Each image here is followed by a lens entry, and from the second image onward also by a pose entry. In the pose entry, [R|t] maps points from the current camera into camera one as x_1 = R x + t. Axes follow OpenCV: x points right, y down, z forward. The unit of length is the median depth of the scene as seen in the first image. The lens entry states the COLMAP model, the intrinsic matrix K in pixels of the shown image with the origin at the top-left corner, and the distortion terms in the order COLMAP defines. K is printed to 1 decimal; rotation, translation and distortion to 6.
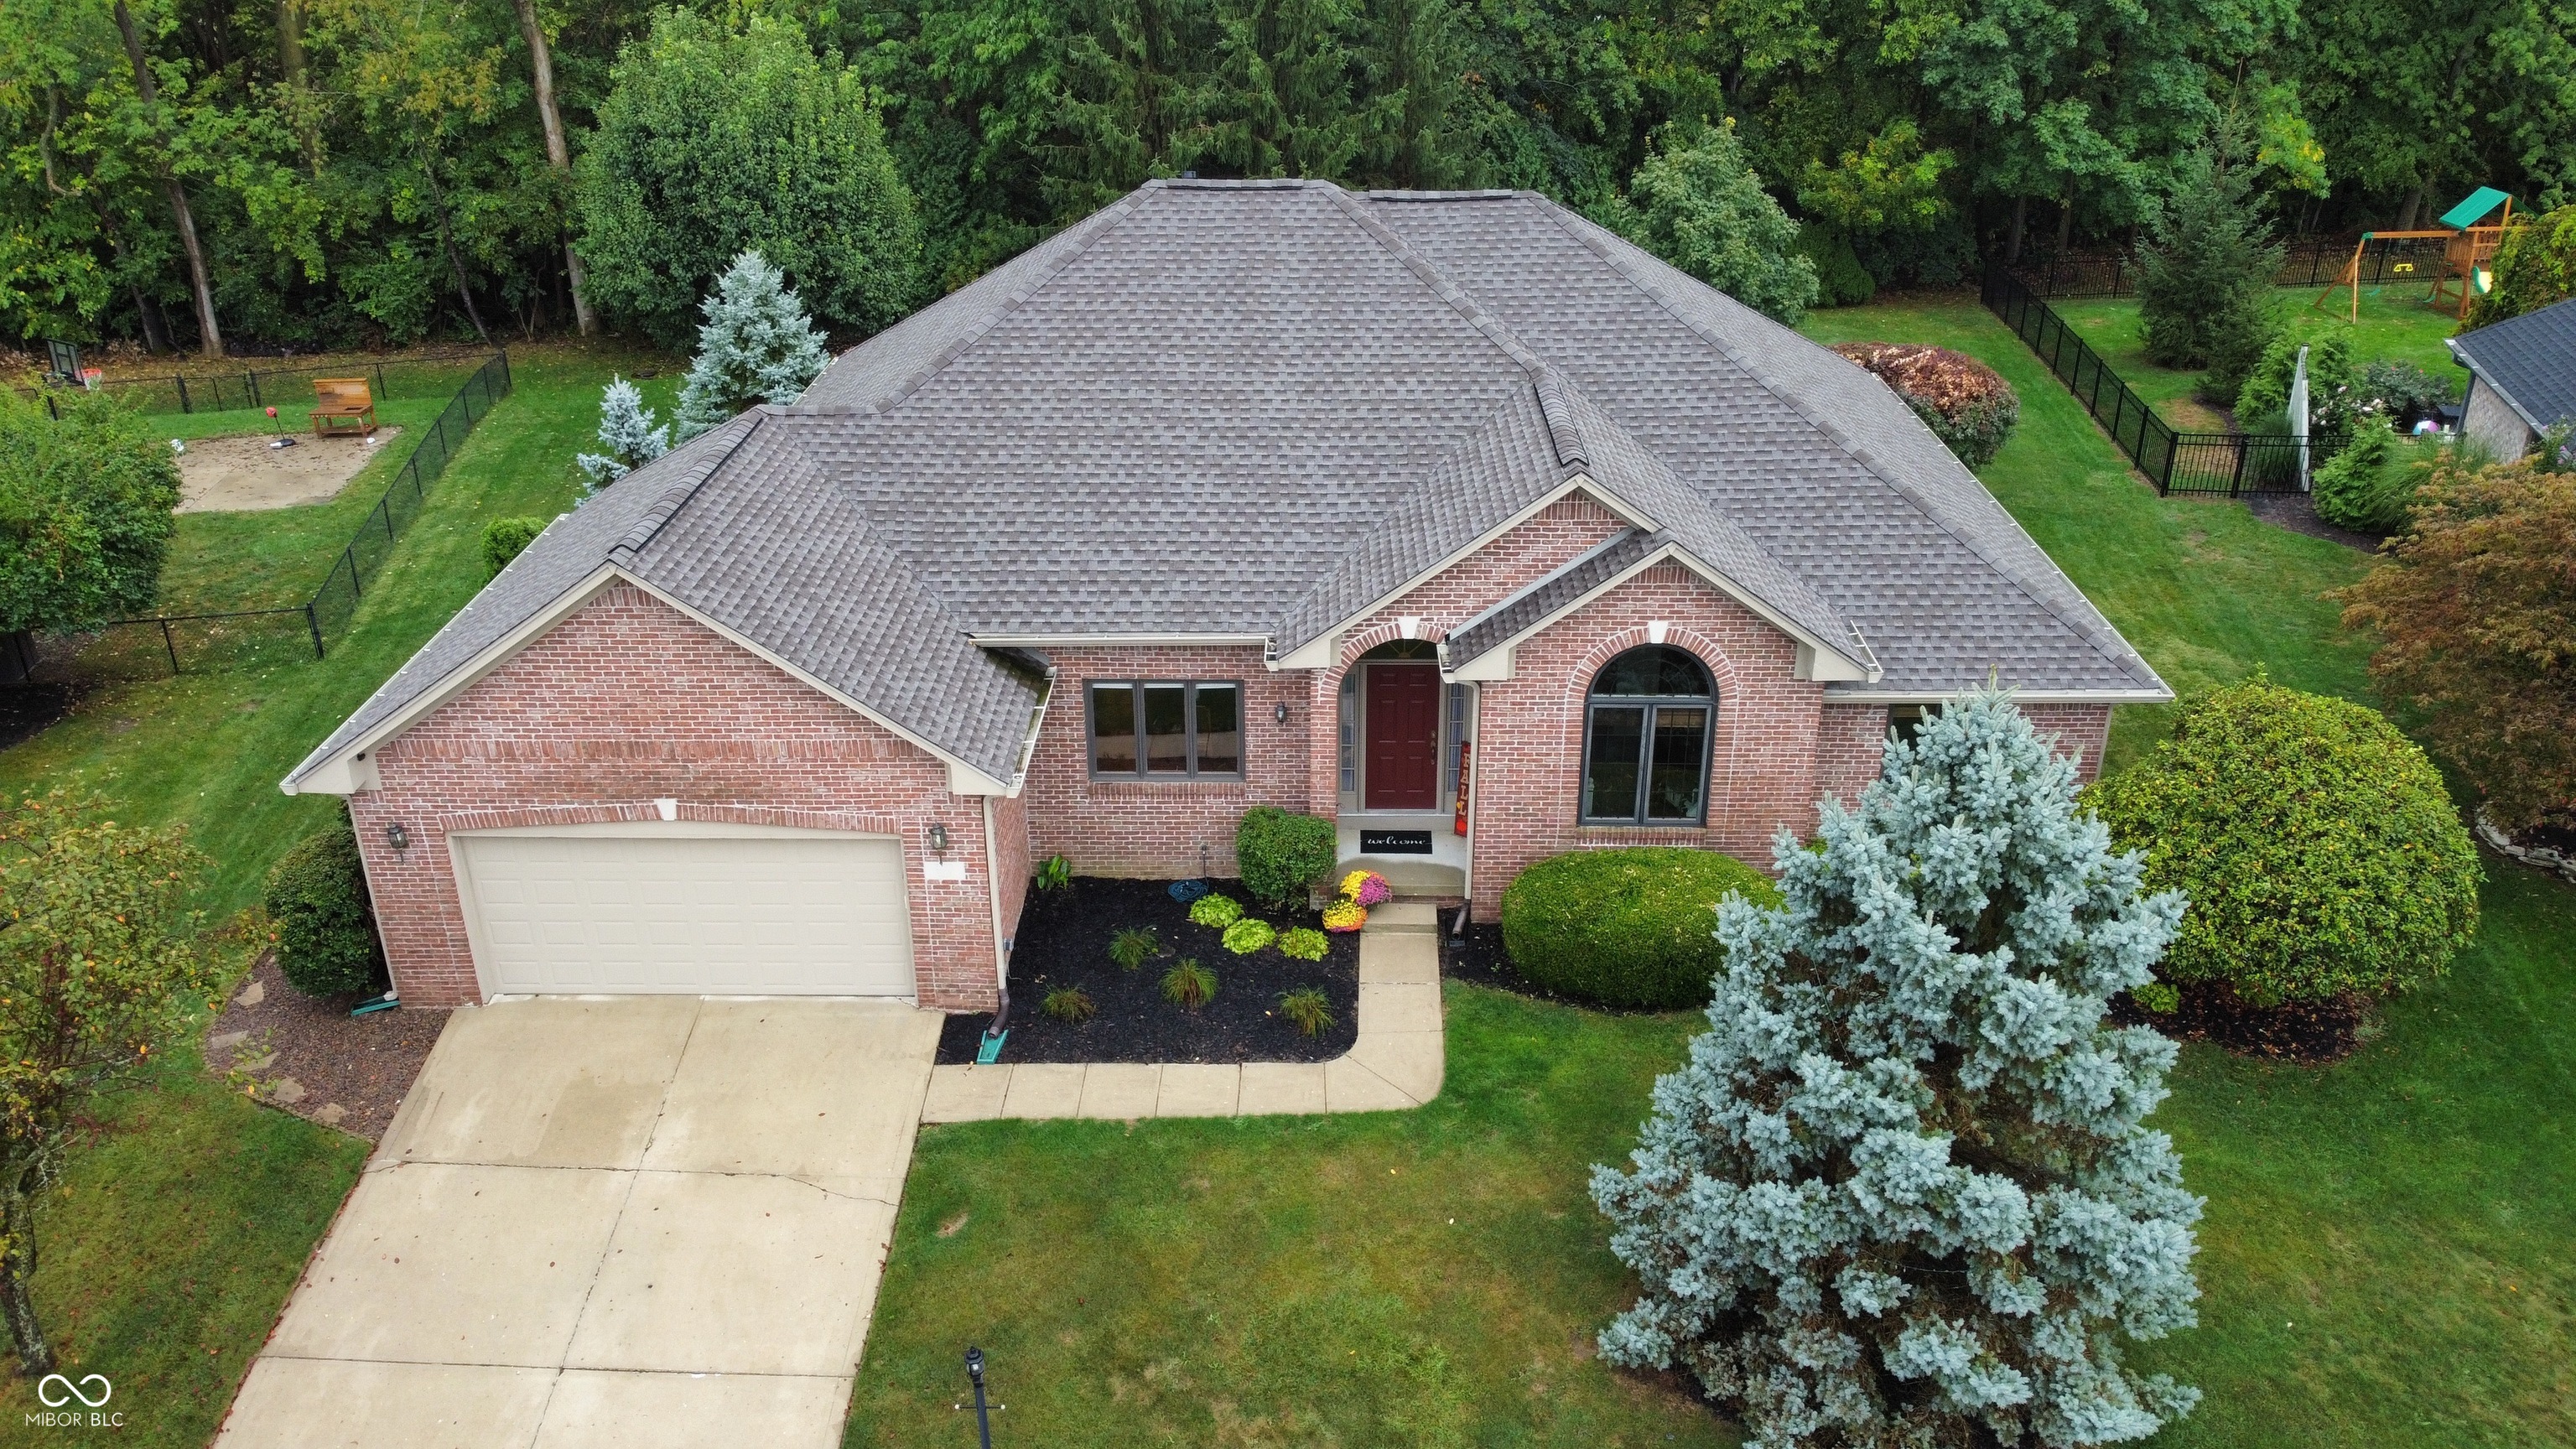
lens RADIAL K [[1948.4, 0, 1289.4], [0, 1948.4, 724.6], [0, 0, 1]] dist [0.000240, -0.009097]
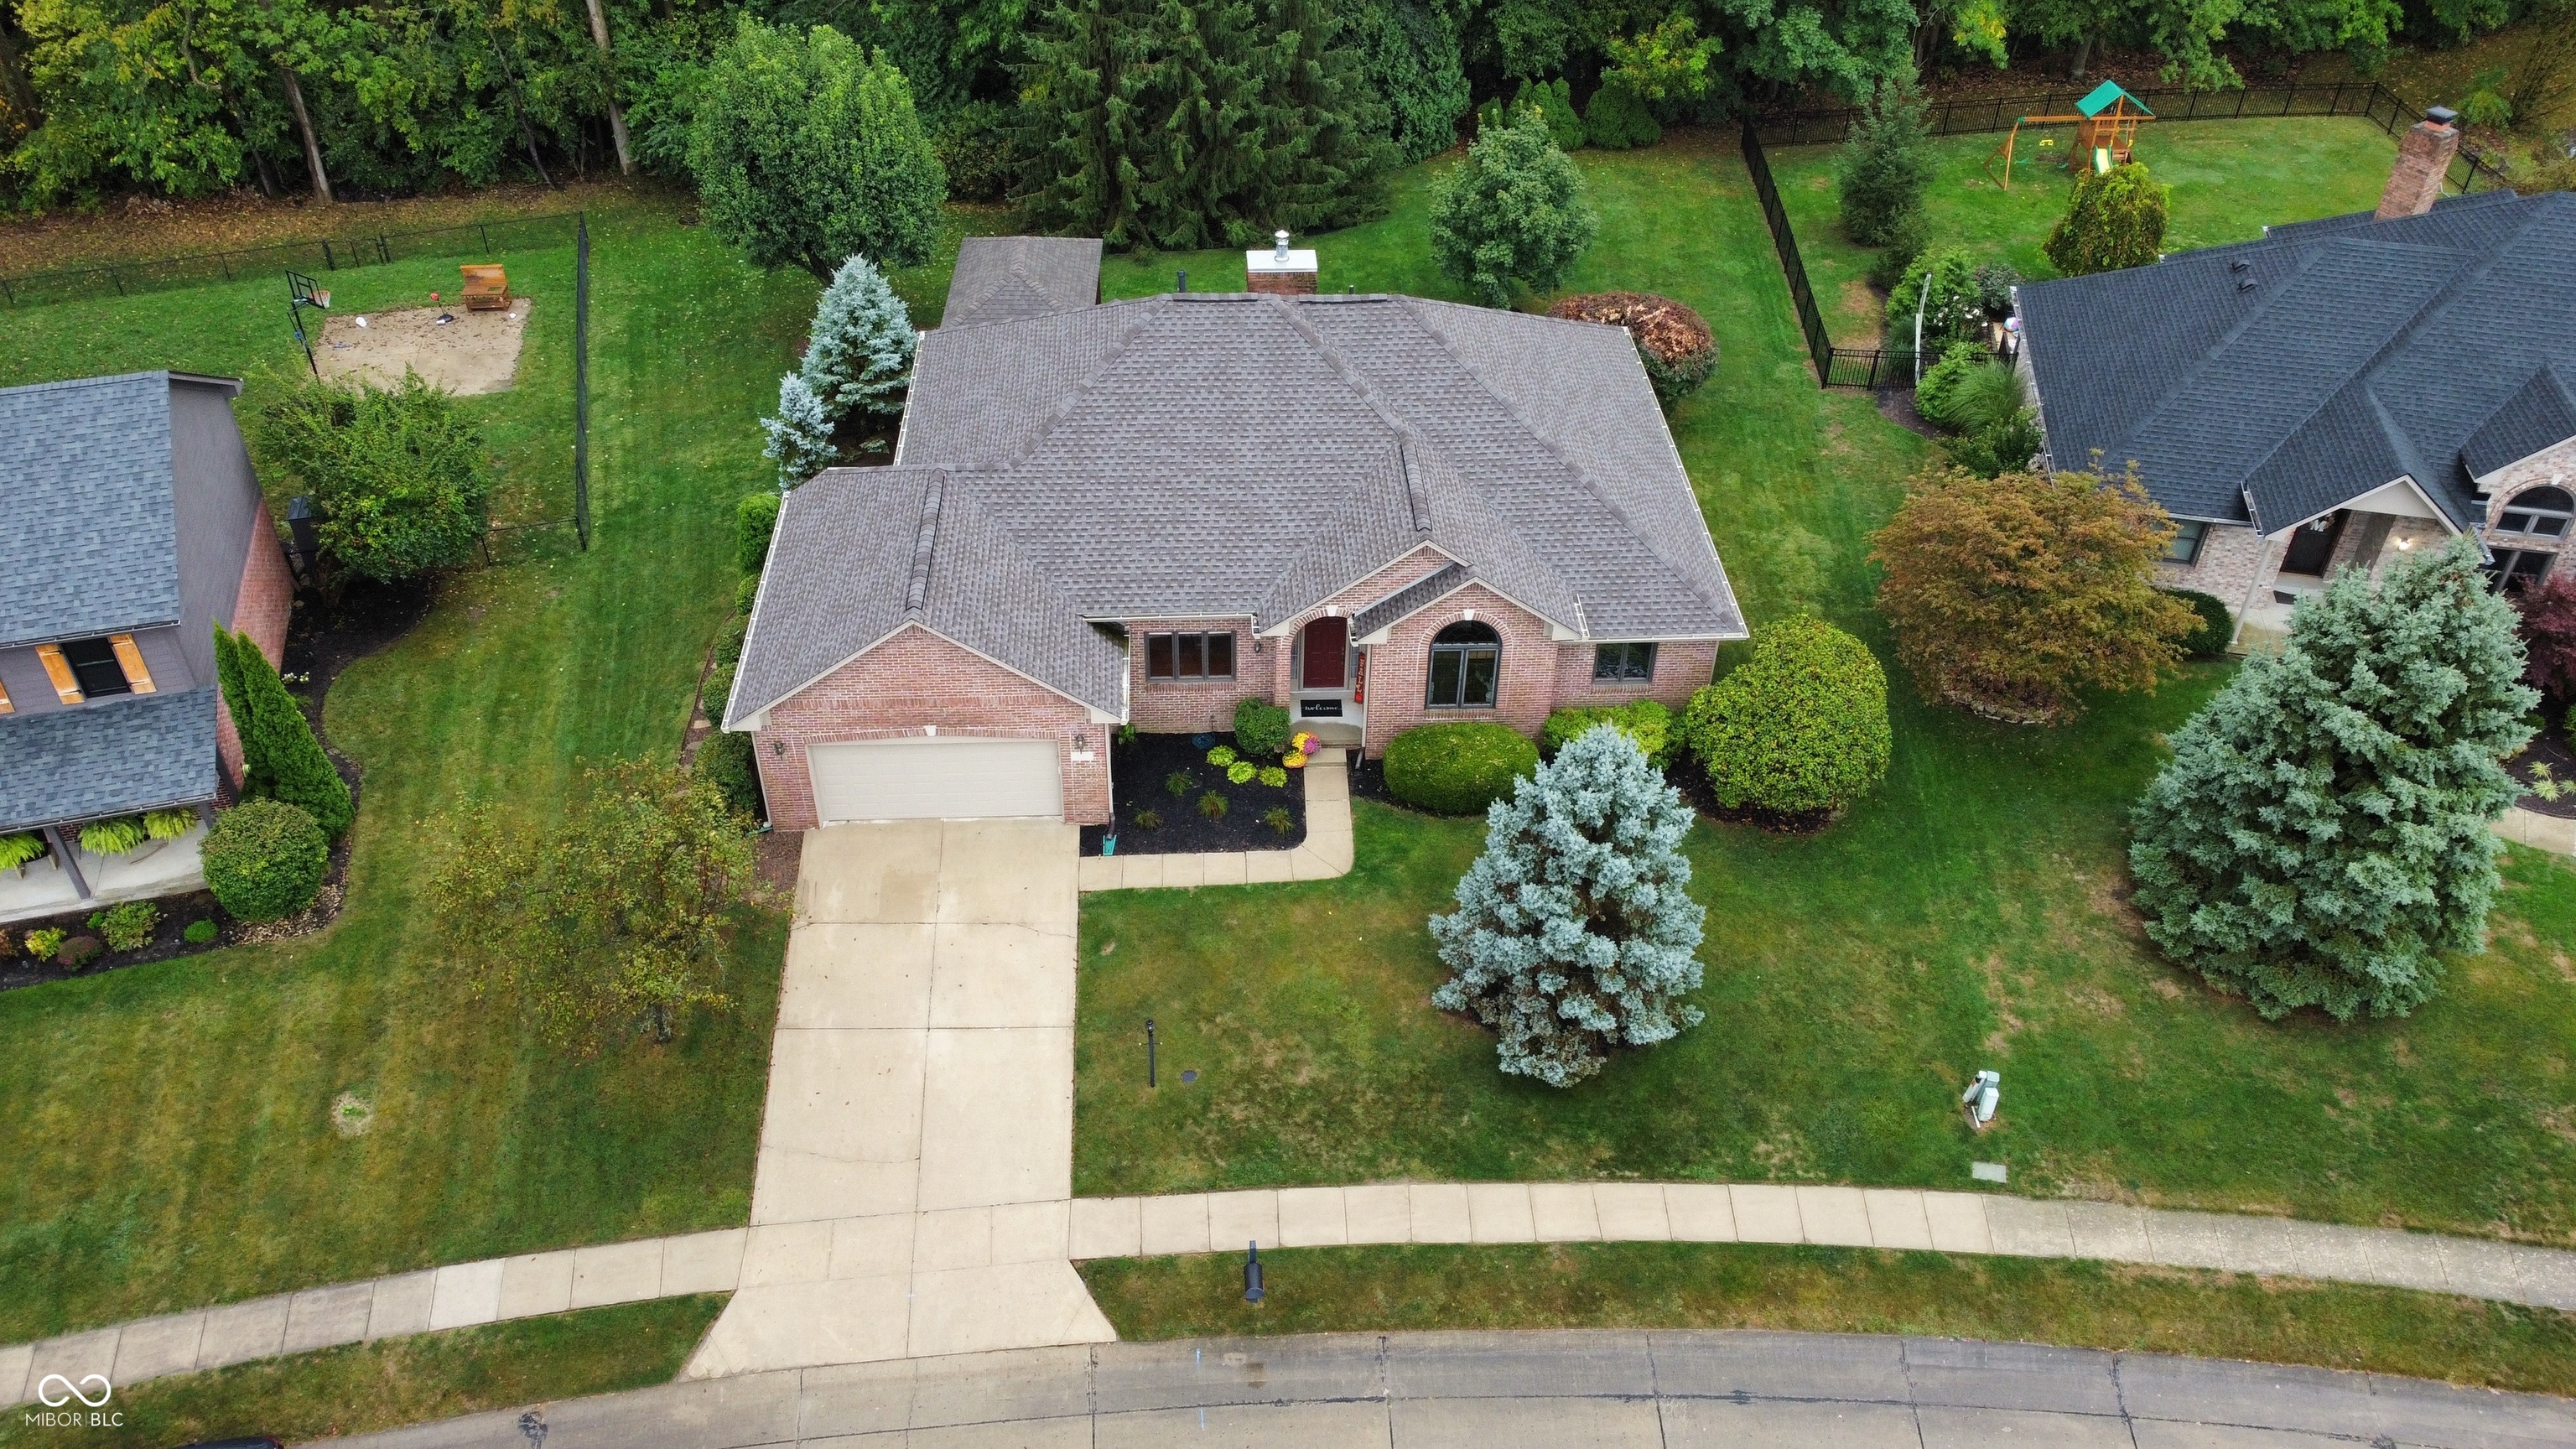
lens RADIAL K [[1948.4, 0, 1289.8], [0, 1948.4, 728.4], [0, 0, 1]] dist [0.000240, -0.009097]
pose [[0.997043, -0.028844, 0.071234, -0.106758], [0.011146, 0.971369, 0.237314, -0.365551], [-0.076039, -0.235818, 0.968818, -0.748945]]
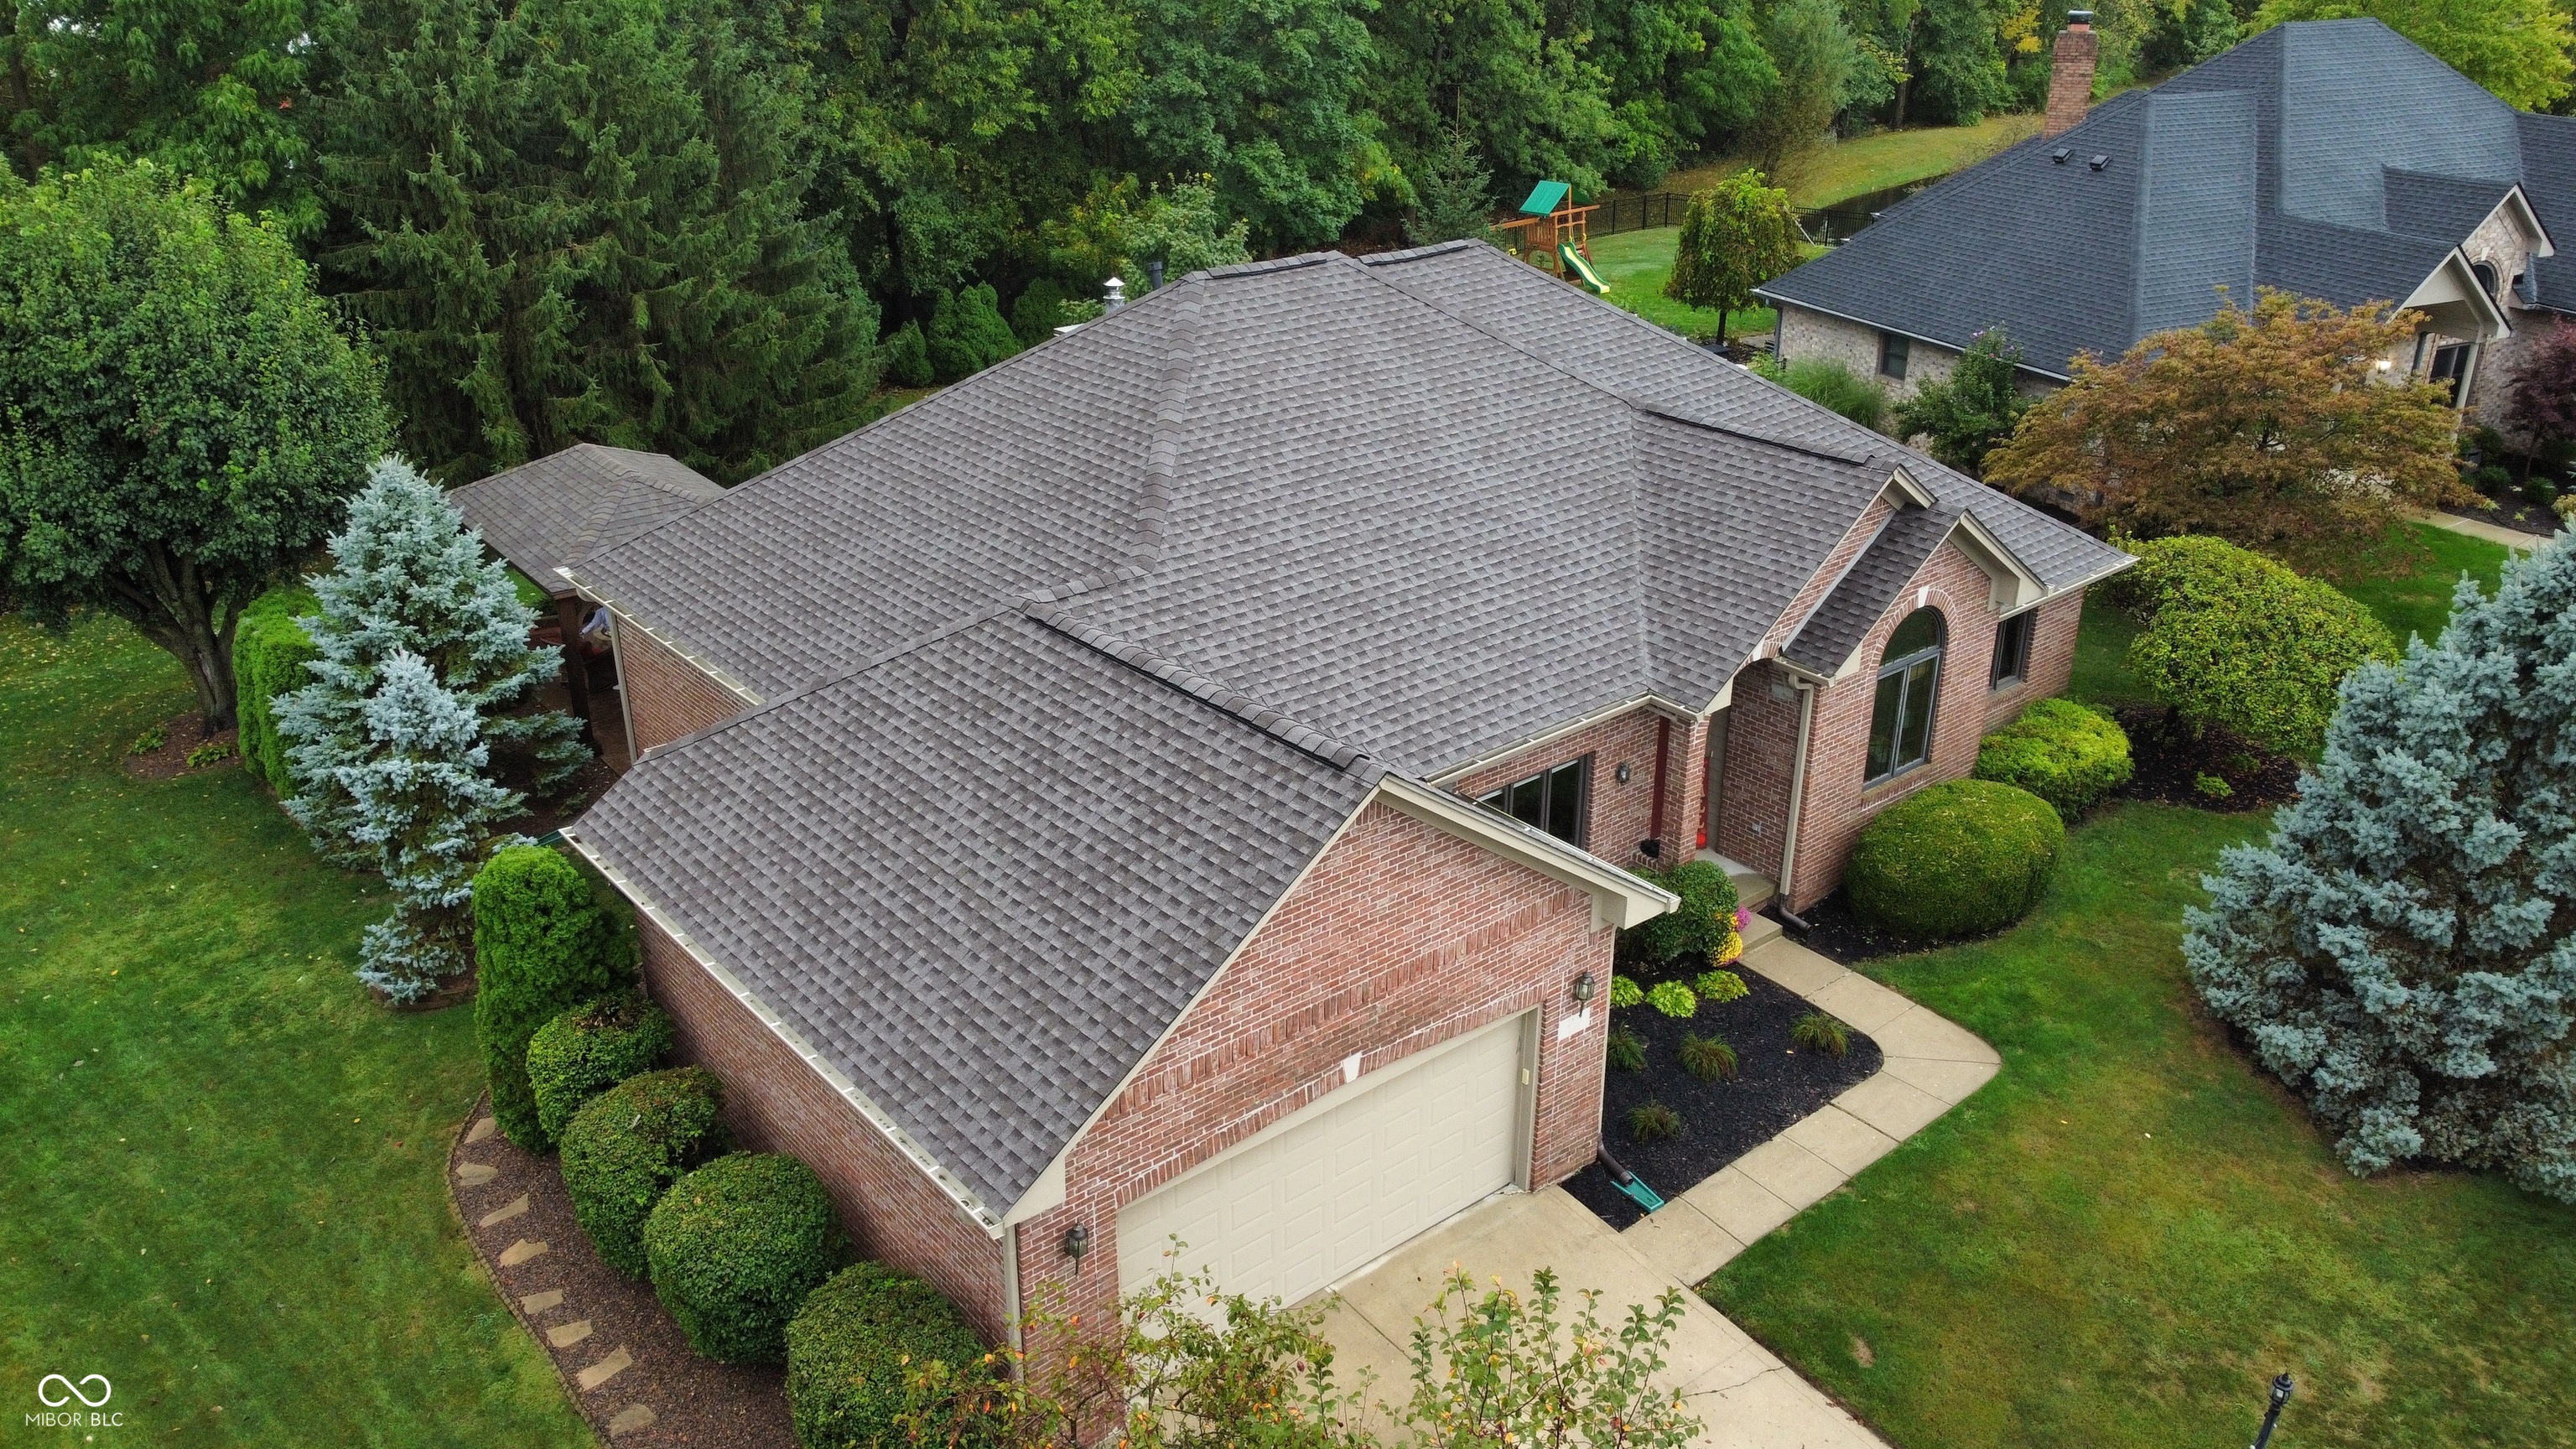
lens RADIAL K [[1948.4, 0, 1285.5], [0, 1948.4, 724.3], [0, 0, 1]] dist [0.000240, -0.009097]
pose [[0.755713, -0.259379, 0.601349, -0.746191], [0.281007, 0.957828, 0.059998, -0.141810], [-0.591551, 0.123642, 0.796731, 0.329205]]
